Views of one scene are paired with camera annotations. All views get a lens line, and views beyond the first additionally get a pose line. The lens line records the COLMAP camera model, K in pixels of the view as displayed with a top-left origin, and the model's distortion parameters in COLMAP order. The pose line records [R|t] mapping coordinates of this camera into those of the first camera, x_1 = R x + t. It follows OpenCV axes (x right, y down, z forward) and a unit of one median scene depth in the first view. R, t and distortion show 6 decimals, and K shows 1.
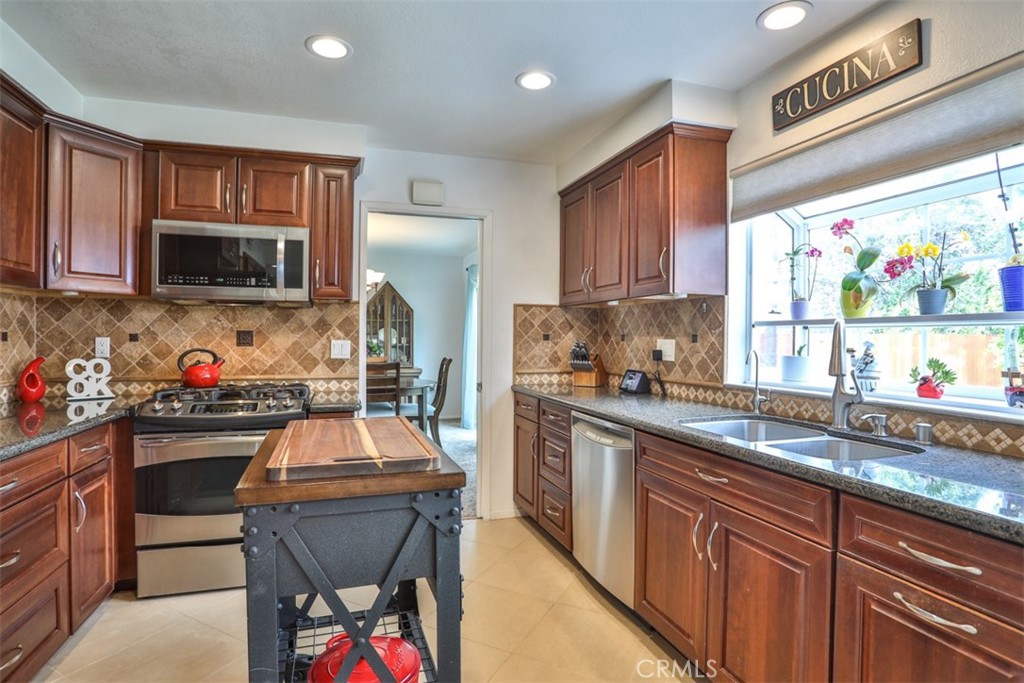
lens RADIAL K [[526.0, 0, 508.5], [0, 526.0, 338.8], [0, 0, 1]] dist [-0.091579, 0.047575]
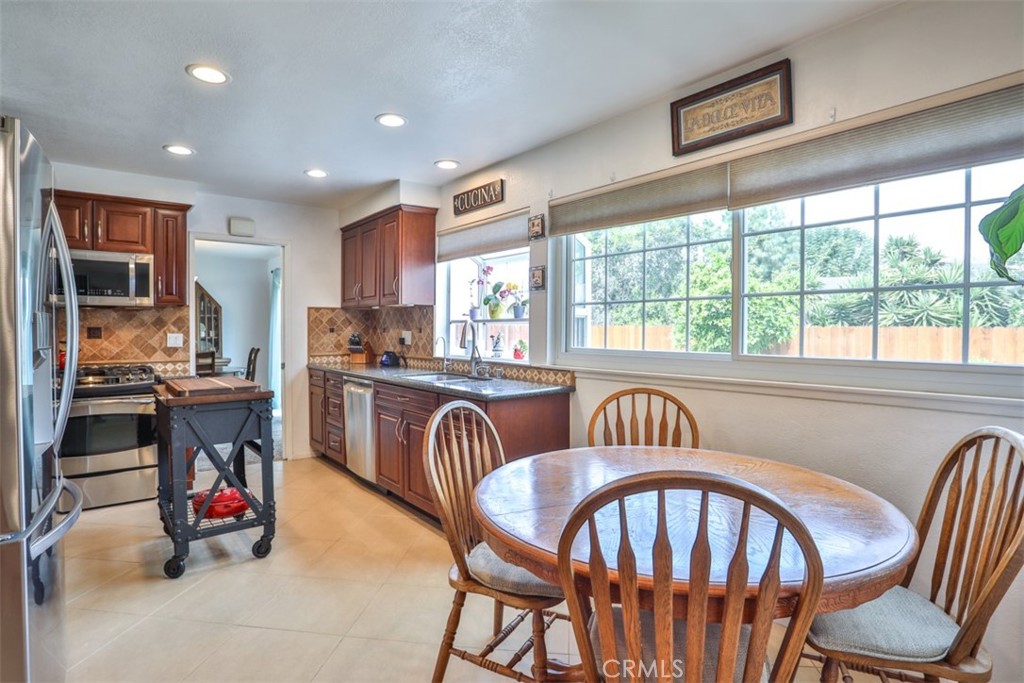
lens RADIAL K [[526.0, 0, 508.5], [0, 526.0, 338.8], [0, 0, 1]] dist [-0.091579, 0.047575]
pose [[0.939151, -0.012261, 0.343284, 0.047153], [0.006994, 0.999838, 0.016574, 0.000324], [-0.343432, -0.013165, 0.939085, -0.641932]]
